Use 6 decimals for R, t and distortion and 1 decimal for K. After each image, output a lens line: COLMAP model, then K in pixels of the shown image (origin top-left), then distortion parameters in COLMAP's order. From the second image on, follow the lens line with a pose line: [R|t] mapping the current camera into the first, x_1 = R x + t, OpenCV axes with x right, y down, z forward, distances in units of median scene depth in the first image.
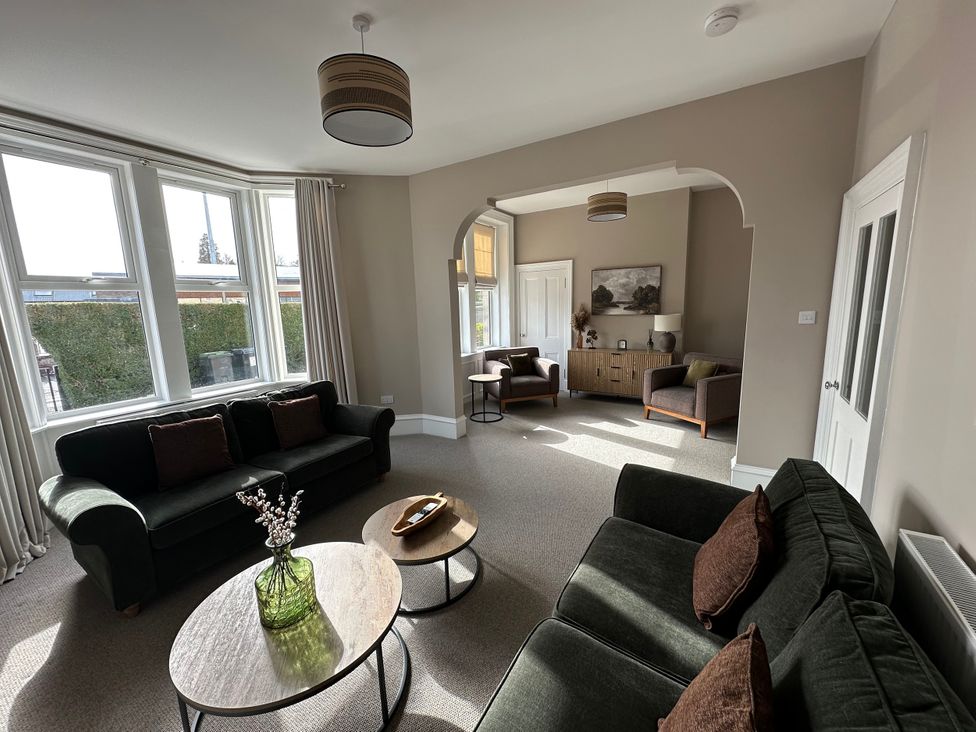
lens RADIAL K [[386.6, 0, 491.7], [0, 386.6, 366.1], [0, 0, 1]] dist [-0.002691, -0.000285]
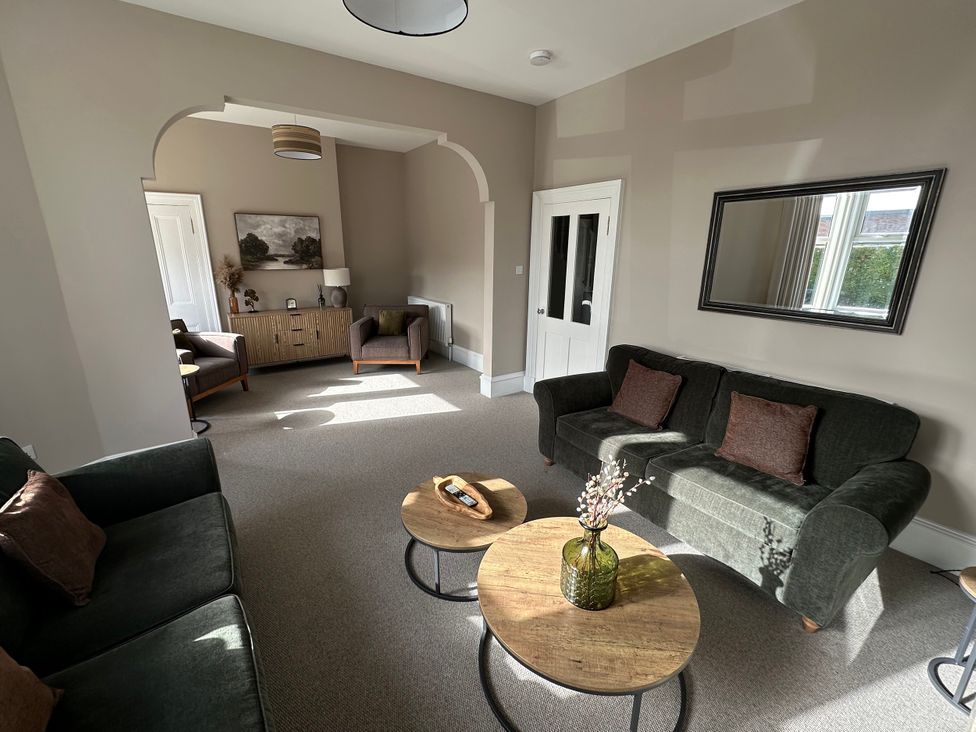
lens RADIAL K [[419.2, 0, 484.2], [0, 419.2, 363.8], [0, 0, 1]] dist [0.002703, 0.000119]
pose [[0.405556, -0.214797, 0.888474, -0.374189], [0.130113, 0.975666, 0.176485, -0.034241], [-0.904762, 0.044028, 0.423635, 0.200682]]
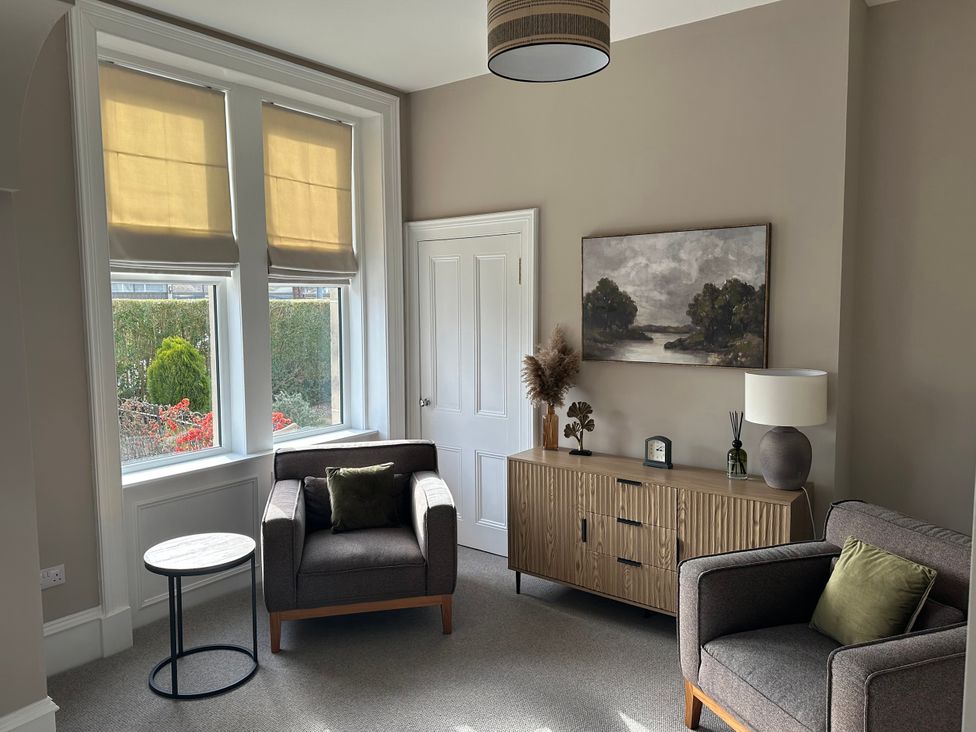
lens RADIAL K [[719.0, 0, 489.0], [0, 719.0, 362.7], [0, 0, 1]] dist [0.074536, -0.008481]
pose [[0.994654, 0.030174, -0.098760, 0.253637], [-0.037383, 0.996706, -0.071972, -0.083290], [0.096263, 0.075279, 0.992505, 0.348913]]
